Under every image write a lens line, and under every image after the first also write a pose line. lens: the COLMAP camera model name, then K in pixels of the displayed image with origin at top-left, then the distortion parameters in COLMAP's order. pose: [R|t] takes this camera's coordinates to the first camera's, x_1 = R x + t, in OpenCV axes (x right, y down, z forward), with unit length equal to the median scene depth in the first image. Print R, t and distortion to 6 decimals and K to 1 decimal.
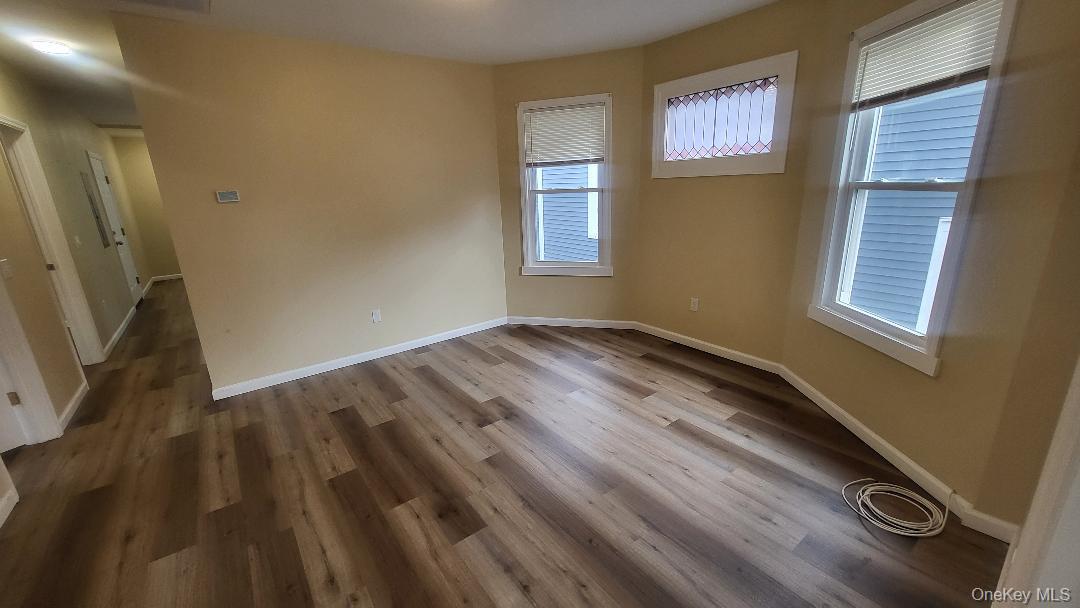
lens RADIAL K [[425.0, 0, 534.8], [0, 425.0, 303.6], [0, 0, 1]] dist [-0.000502, -0.000015]
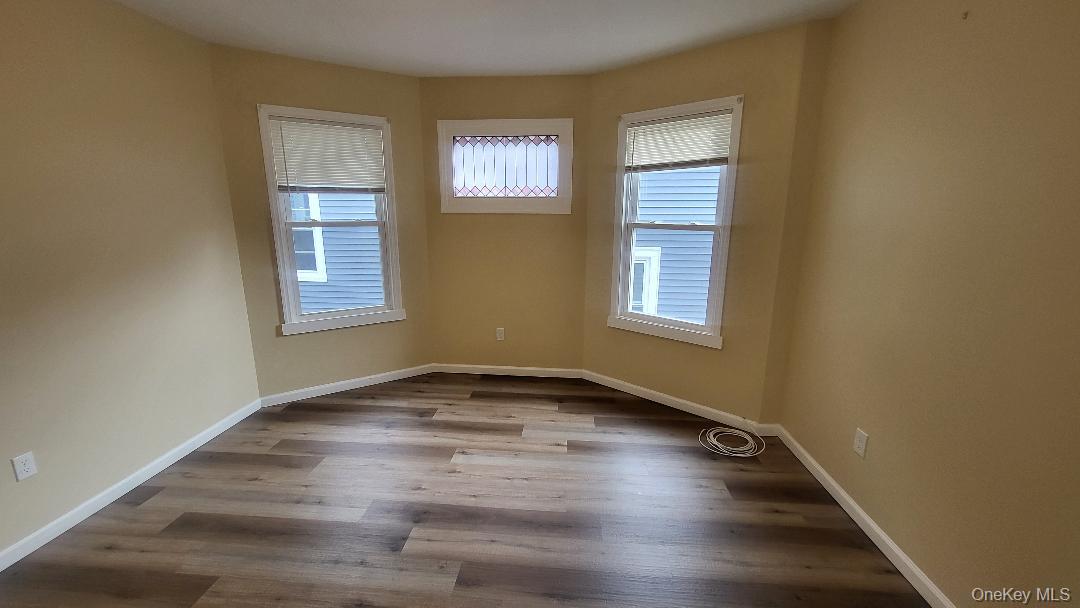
lens RADIAL K [[425.0, 0, 534.8], [0, 425.0, 303.6], [0, 0, 1]] dist [-0.000502, -0.000015]
pose [[0.668116, -0.115470, 0.735043, -0.361397], [0.173084, 0.984904, -0.002604, -0.059540], [-0.723646, 0.128964, 0.678016, 0.243986]]
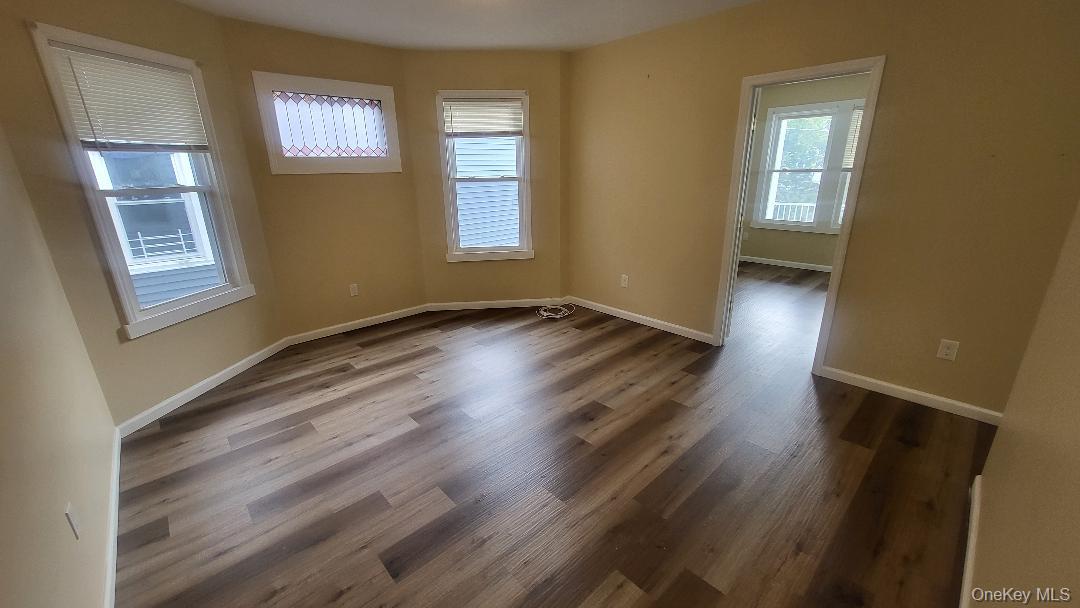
lens RADIAL K [[425.0, 0, 534.8], [0, 425.0, 303.6], [0, 0, 1]] dist [-0.000502, -0.000015]
pose [[-0.096309, -0.262710, 0.960056, -0.819439], [0.290734, 0.915052, 0.279560, -0.151162], [-0.951944, 0.306045, -0.011749, 0.636109]]
